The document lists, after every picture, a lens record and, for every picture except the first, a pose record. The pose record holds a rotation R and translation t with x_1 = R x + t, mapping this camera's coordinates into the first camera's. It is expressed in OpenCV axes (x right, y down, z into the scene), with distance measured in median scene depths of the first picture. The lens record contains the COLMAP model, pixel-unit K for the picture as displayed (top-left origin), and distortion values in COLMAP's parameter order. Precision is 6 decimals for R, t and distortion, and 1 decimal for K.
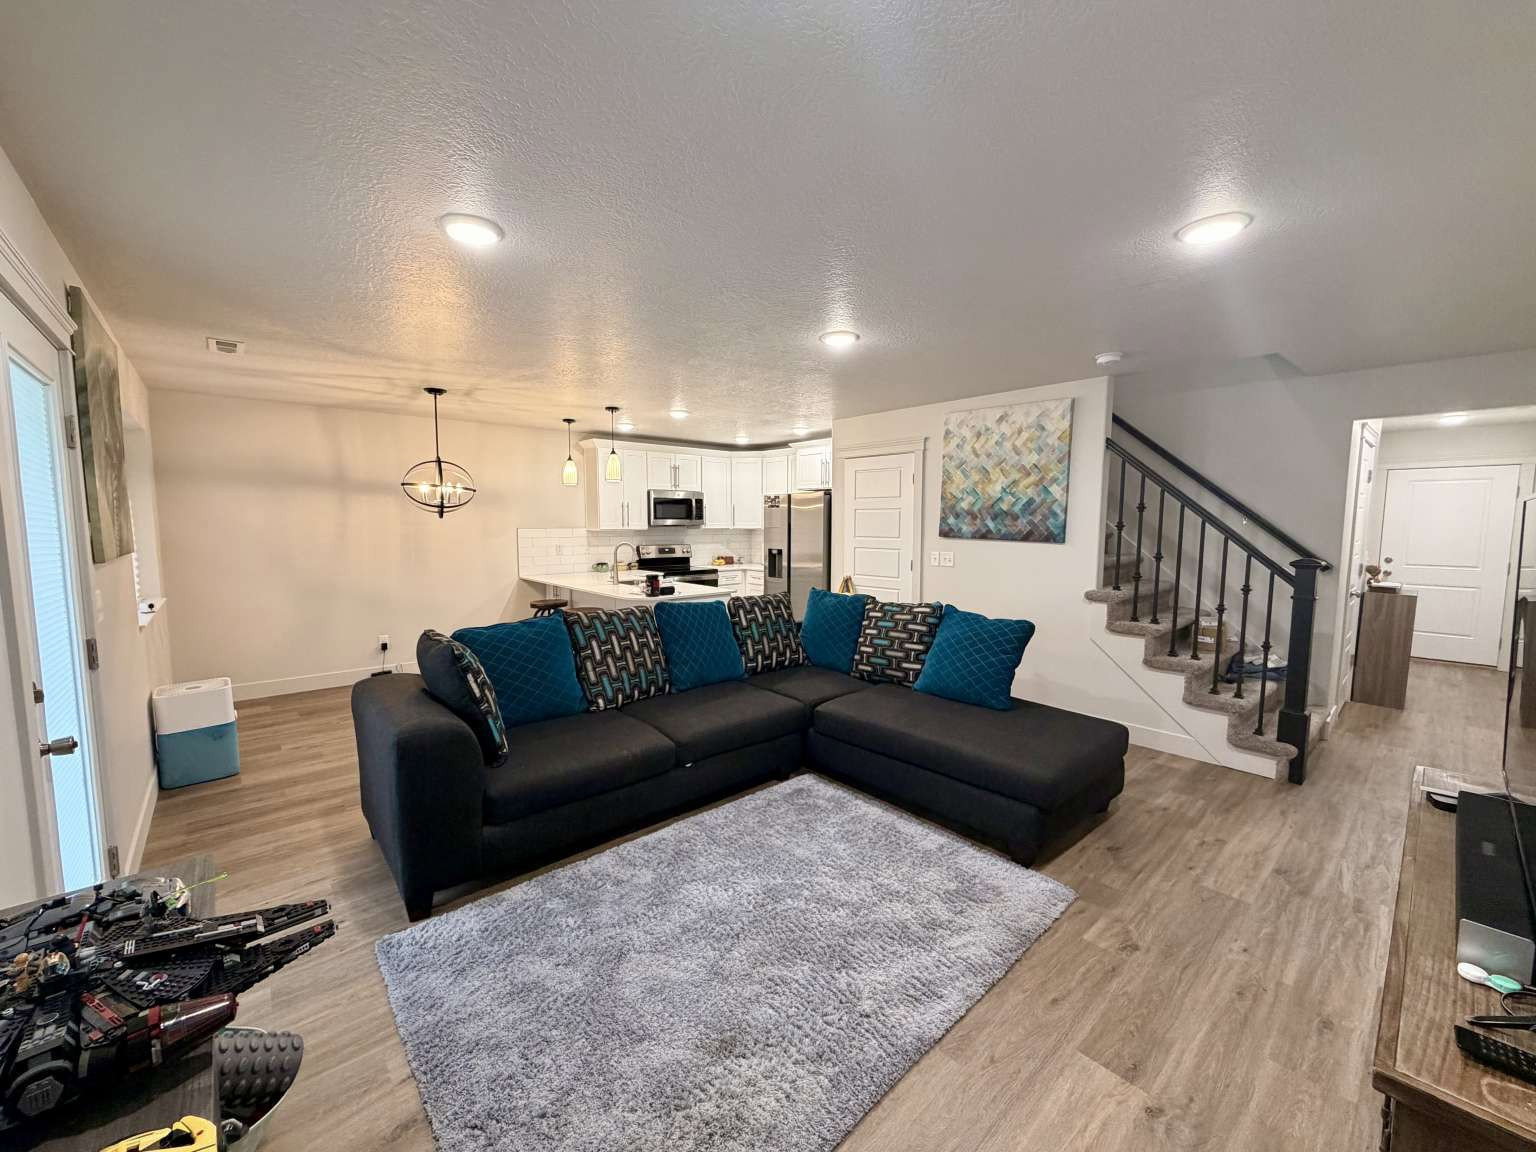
lens RADIAL K [[612.3, 0, 762.3], [0, 612.3, 576.2], [0, 0, 1]] dist [0.002019, -0.000164]
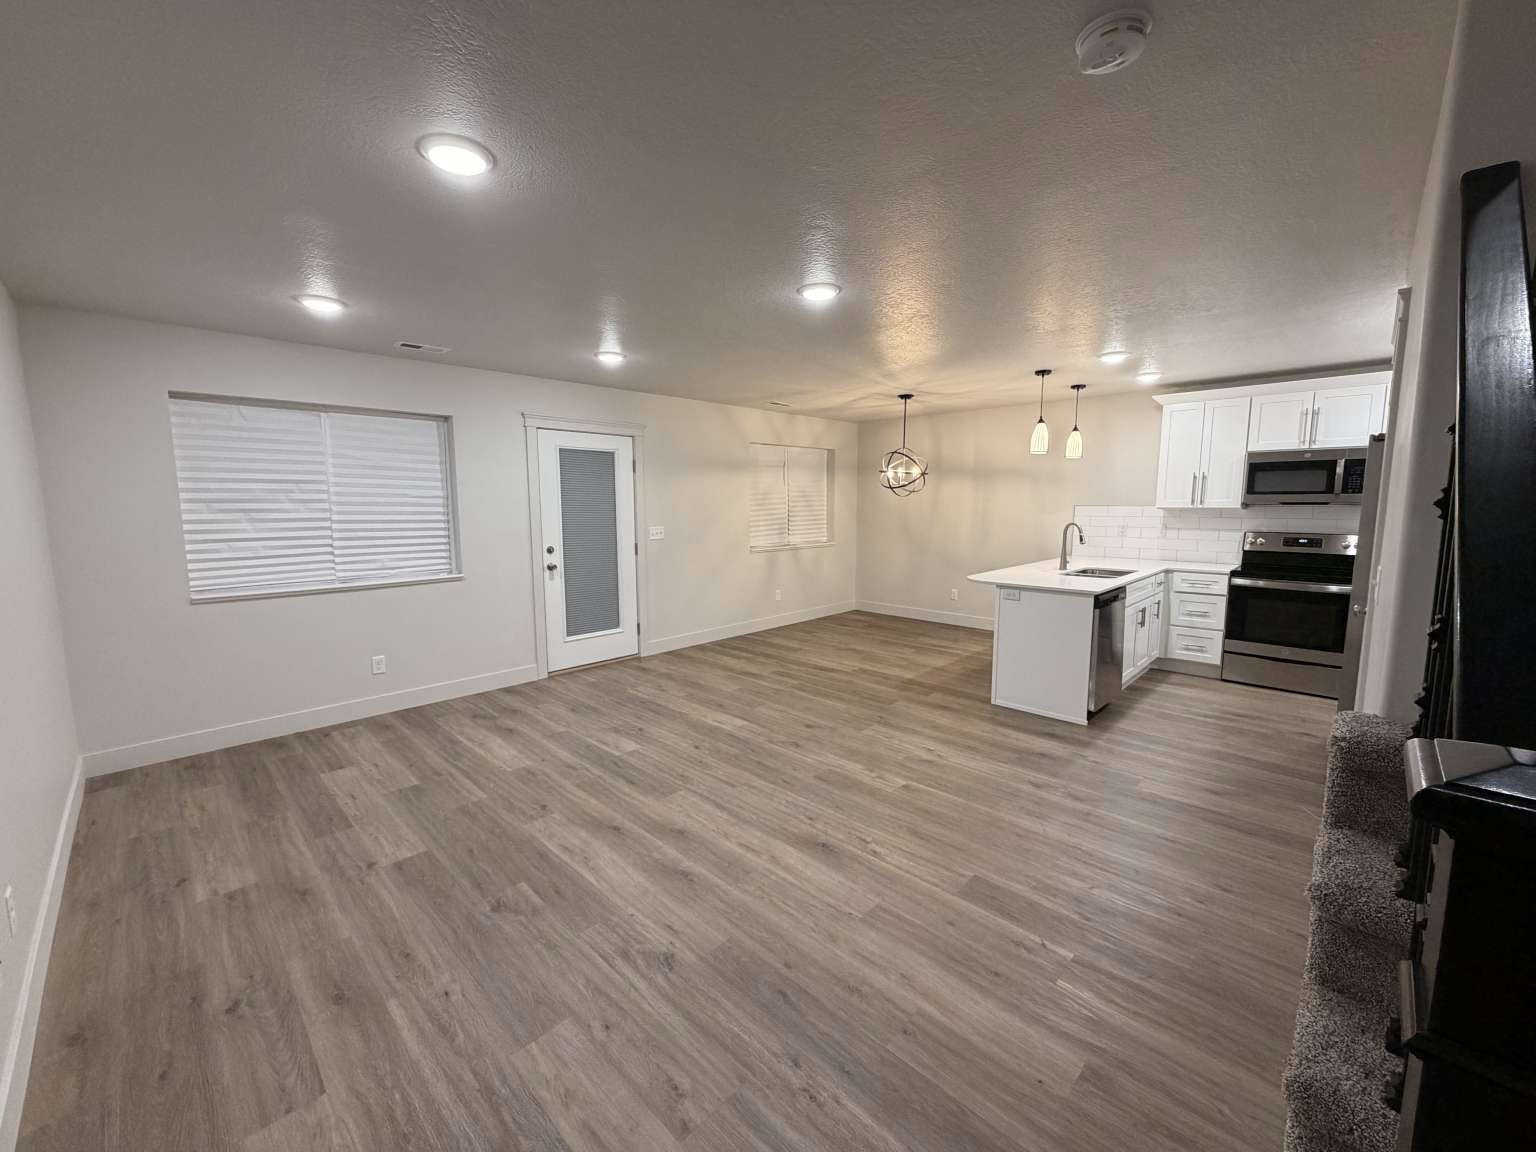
lens RADIAL K [[612.3, 0, 763.1], [0, 612.3, 576.1], [0, 0, 1]] dist [0.002019, -0.000164]
pose [[0.073004, 0.121250, -0.989934, 0.741688], [-0.087397, 0.989542, 0.114757, -0.050347], [0.993495, 0.078140, 0.082837, 0.613166]]
